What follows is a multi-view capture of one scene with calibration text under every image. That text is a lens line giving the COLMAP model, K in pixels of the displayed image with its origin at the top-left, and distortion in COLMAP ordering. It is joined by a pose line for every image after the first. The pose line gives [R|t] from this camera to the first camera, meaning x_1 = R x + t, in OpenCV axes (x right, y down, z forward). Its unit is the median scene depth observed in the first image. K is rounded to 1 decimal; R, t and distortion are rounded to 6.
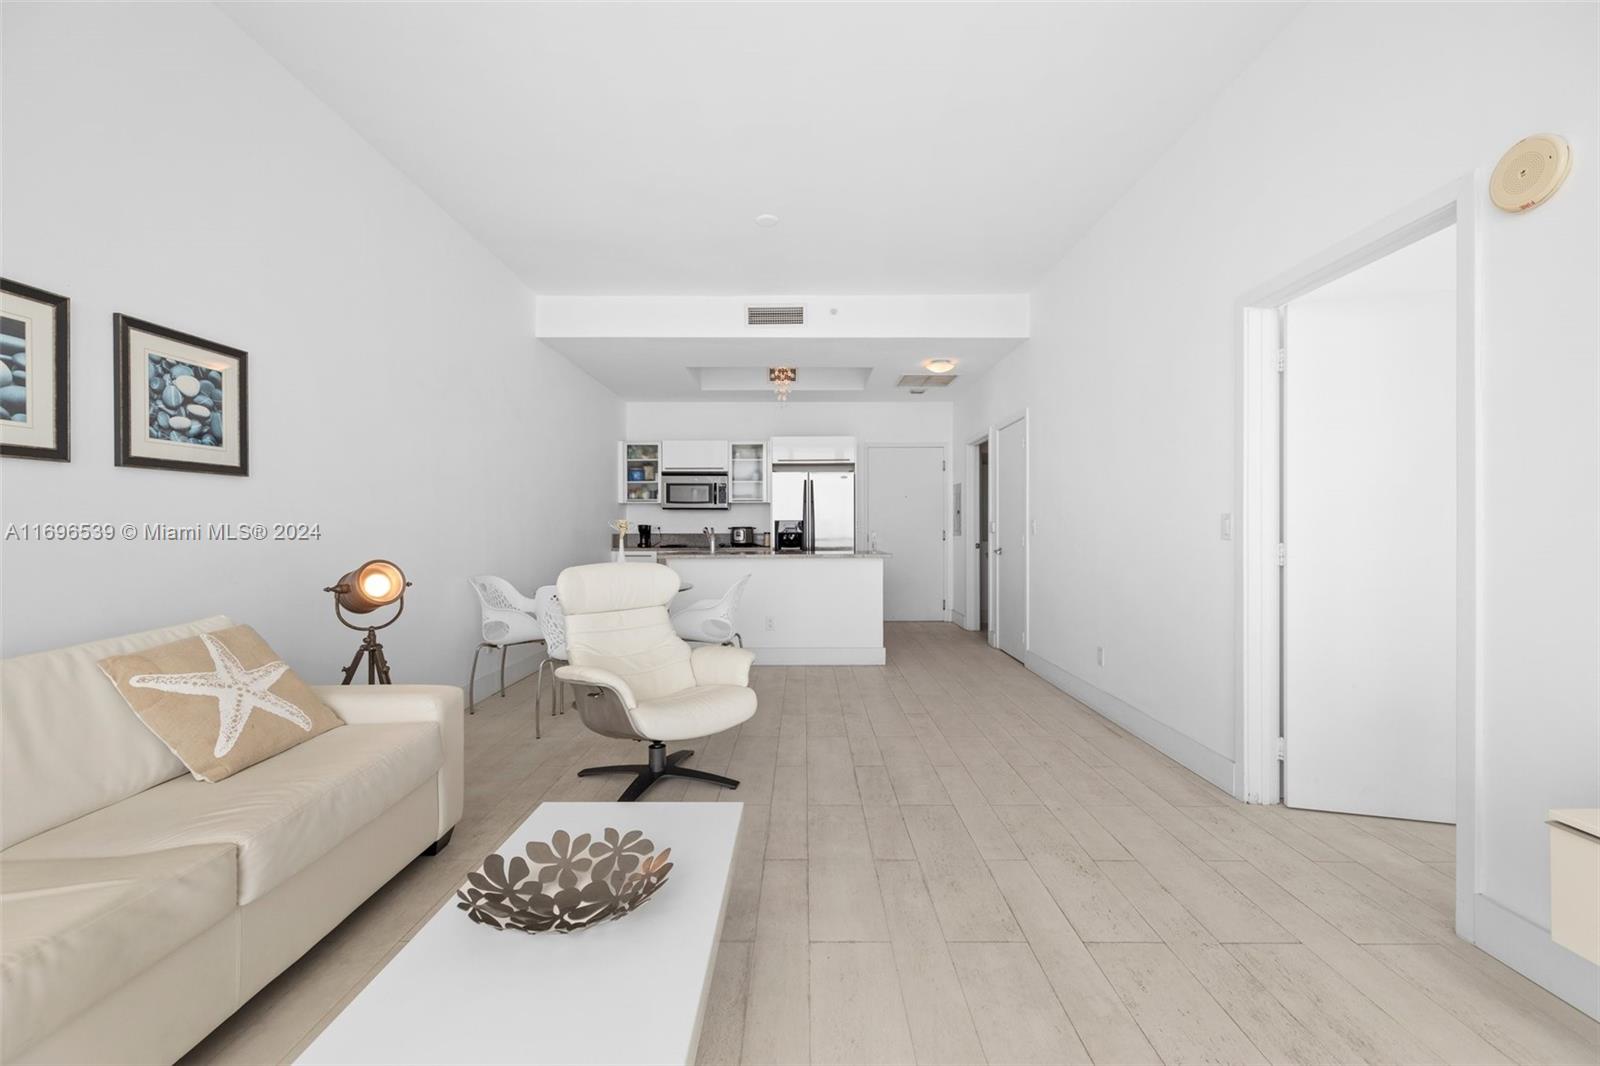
lens RADIAL K [[666.7, 0, 802.6], [0, 666.7, 530.0], [0, 0, 1]] dist [-0.000677, 0.000389]
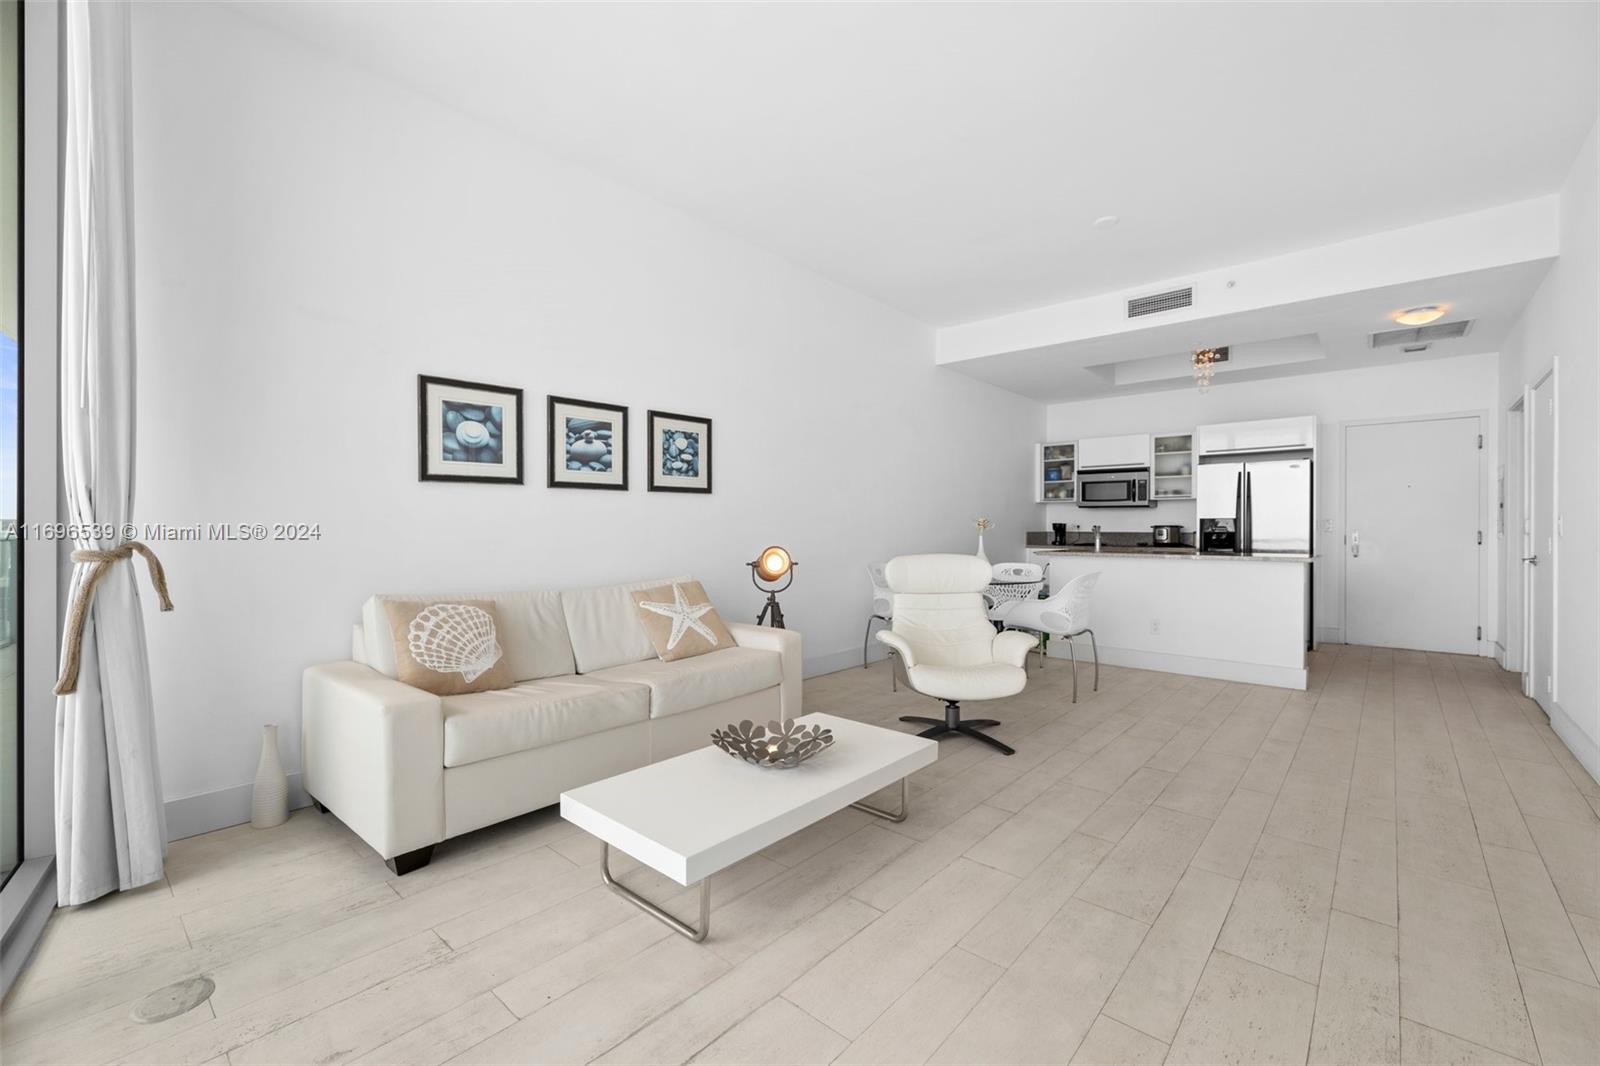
lens RADIAL K [[664.9, 0, 803.4], [0, 664.9, 527.1], [0, 0, 1]] dist [-0.001389, -0.000038]
pose [[0.752655, 0.003762, -0.658405, 0.370928], [-0.005252, 0.999986, -0.000290, 0.001445], [0.658395, 0.003676, 0.752664, -0.082361]]
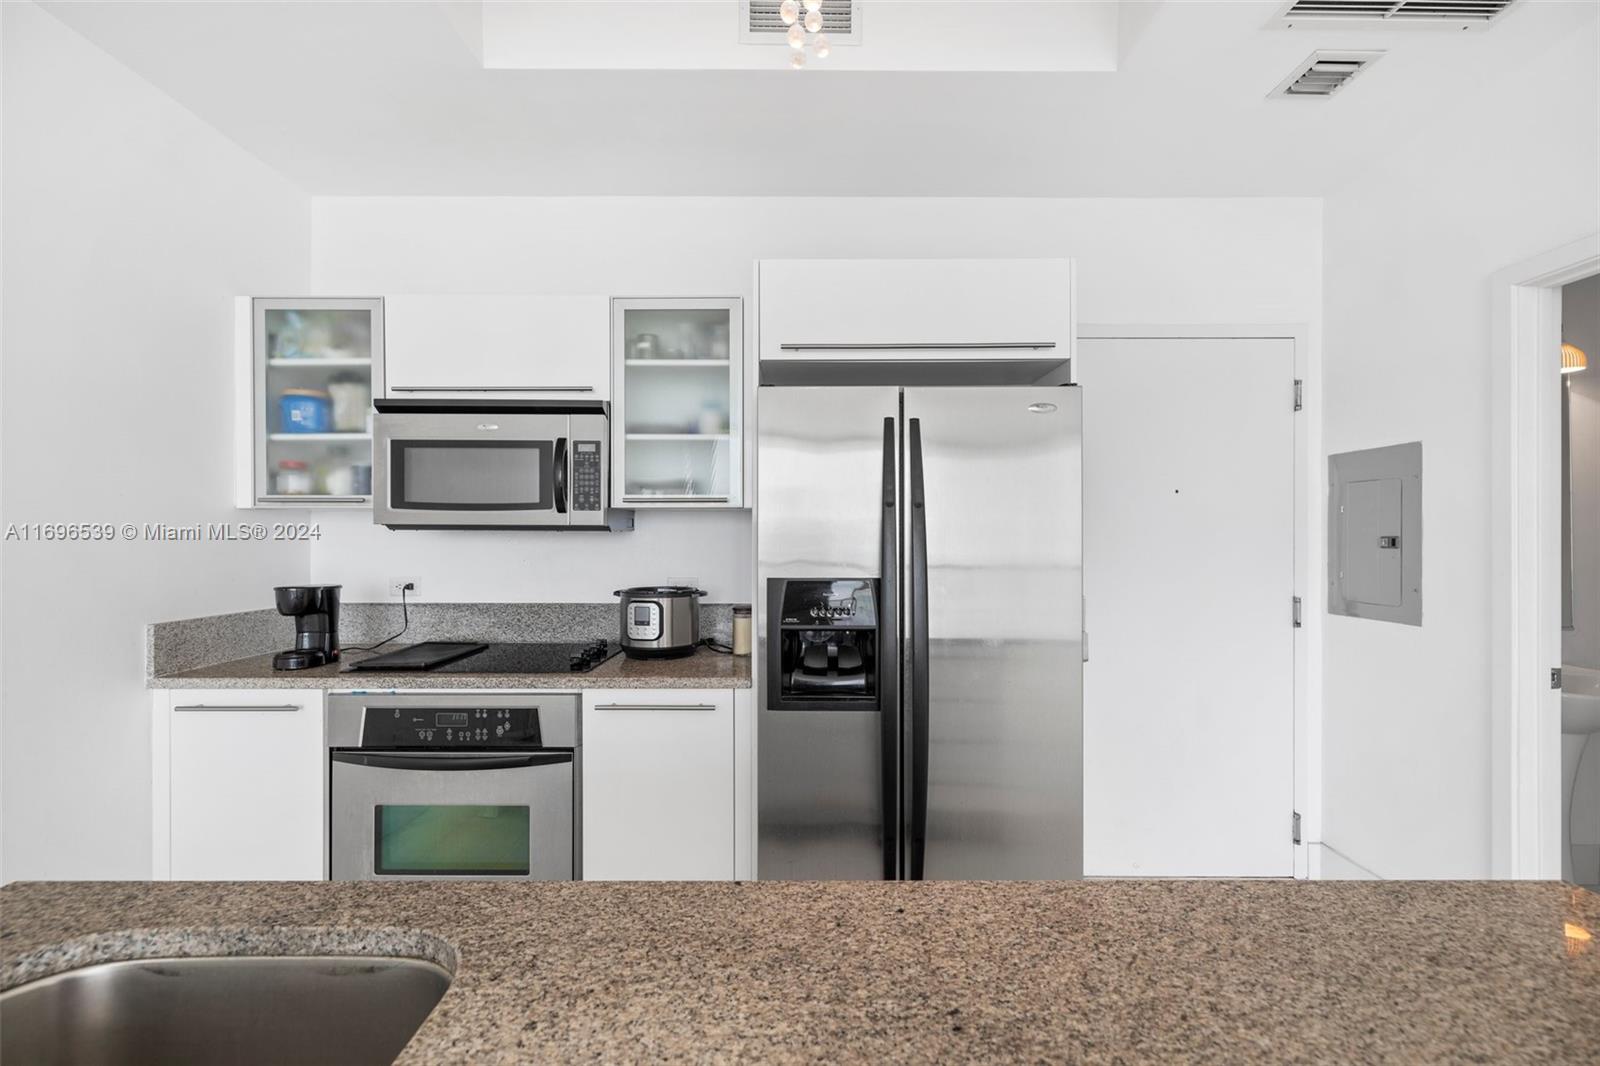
lens RADIAL K [[666.7, 0, 802.6], [0, 666.7, 530.0], [0, 0, 1]] dist [-0.000677, 0.000389]
pose [[0.999965, 0.002410, 0.007969, -0.078639], [-0.002350, 0.999970, -0.007421, -0.077779], [-0.007987, 0.007402, 0.999941, 1.887375]]
